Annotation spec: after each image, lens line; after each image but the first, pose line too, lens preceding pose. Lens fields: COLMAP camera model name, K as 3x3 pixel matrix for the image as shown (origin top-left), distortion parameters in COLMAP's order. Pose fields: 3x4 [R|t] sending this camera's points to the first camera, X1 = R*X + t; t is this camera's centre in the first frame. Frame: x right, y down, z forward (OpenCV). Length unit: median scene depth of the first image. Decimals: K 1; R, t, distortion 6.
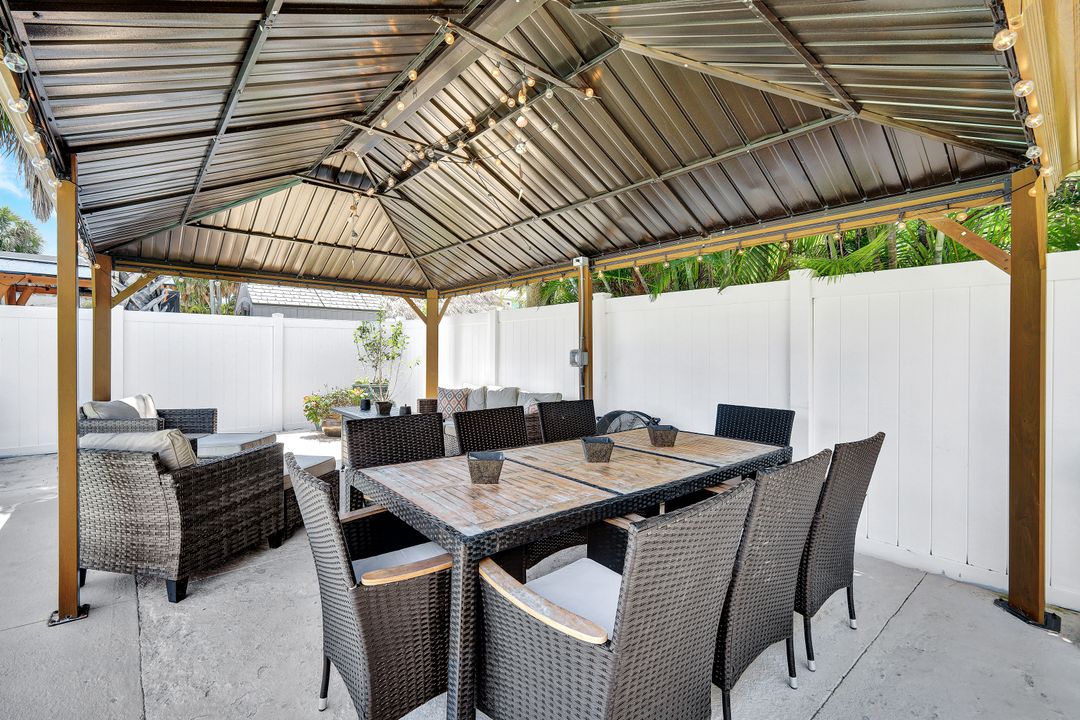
lens RADIAL K [[471.4, 0, 540.0], [0, 471.4, 360.0], [0, 0, 1]] dist [0.002349, 0.000545]
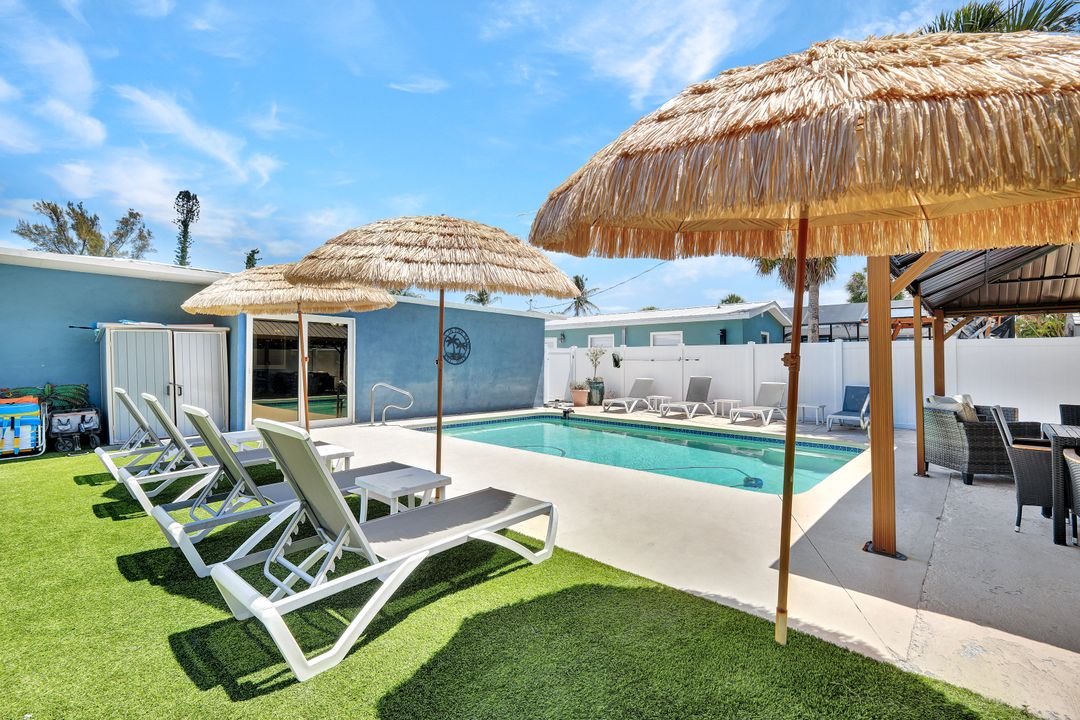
lens RADIAL K [[471.4, 0, 540.0], [0, 471.4, 360.0], [0, 0, 1]] dist [0.002349, 0.000545]
pose [[0.107752, -0.031875, -0.993667, 0.528215], [-0.012041, 0.999371, -0.033364, 0.021705], [0.994105, 0.015560, 0.107300, -0.525822]]
